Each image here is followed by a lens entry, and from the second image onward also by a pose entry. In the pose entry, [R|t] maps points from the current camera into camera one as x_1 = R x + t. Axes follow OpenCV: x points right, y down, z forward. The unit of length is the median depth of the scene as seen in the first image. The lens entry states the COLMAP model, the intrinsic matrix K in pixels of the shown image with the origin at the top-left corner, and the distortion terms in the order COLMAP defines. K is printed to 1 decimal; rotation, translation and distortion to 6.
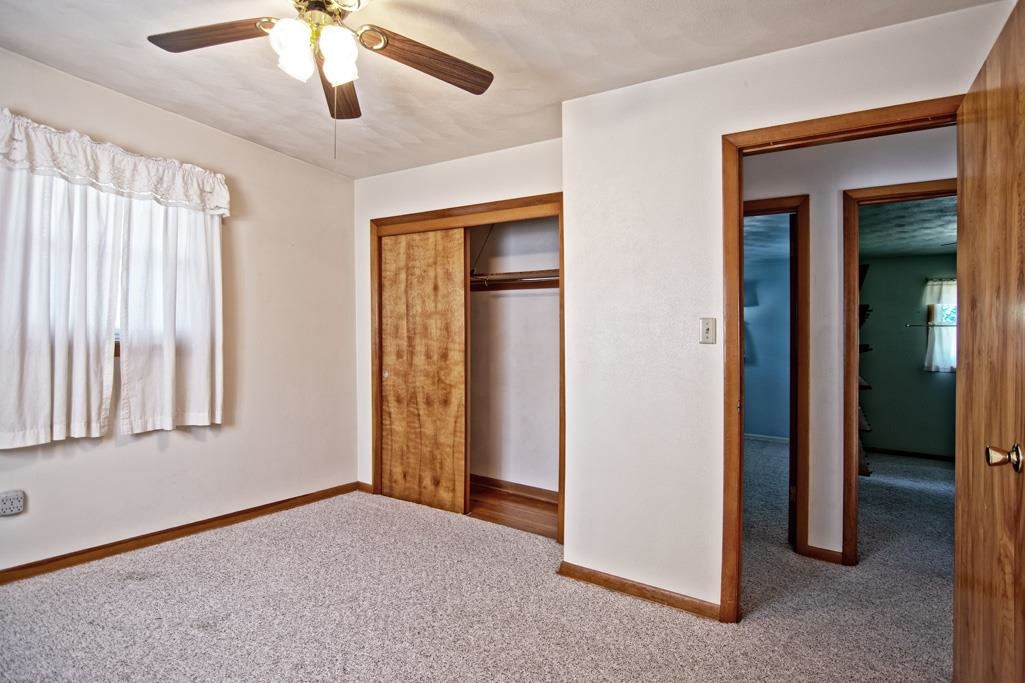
lens RADIAL K [[496.7, 0, 510.2], [0, 496.7, 345.9], [0, 0, 1]] dist [0.000061, -0.012441]
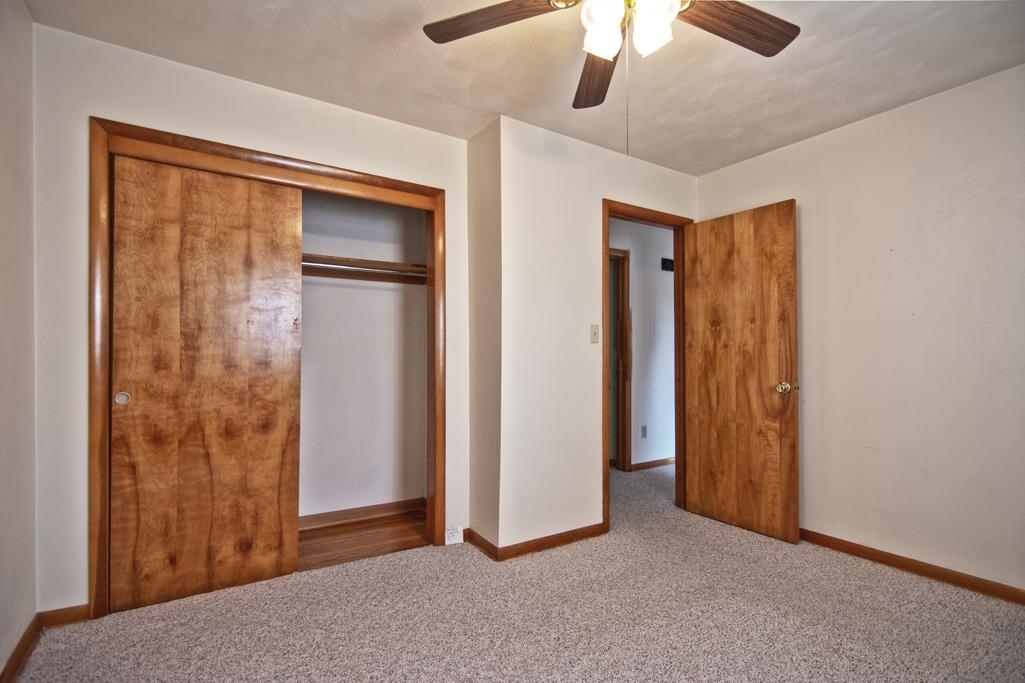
lens RADIAL K [[496.7, 0, 510.2], [0, 496.7, 345.9], [0, 0, 1]] dist [0.000061, -0.012441]
pose [[0.429998, -0.014527, 0.902713, -0.590350], [0.003776, 0.999891, 0.014292, -0.010349], [-0.902822, -0.002737, 0.430006, 0.368834]]
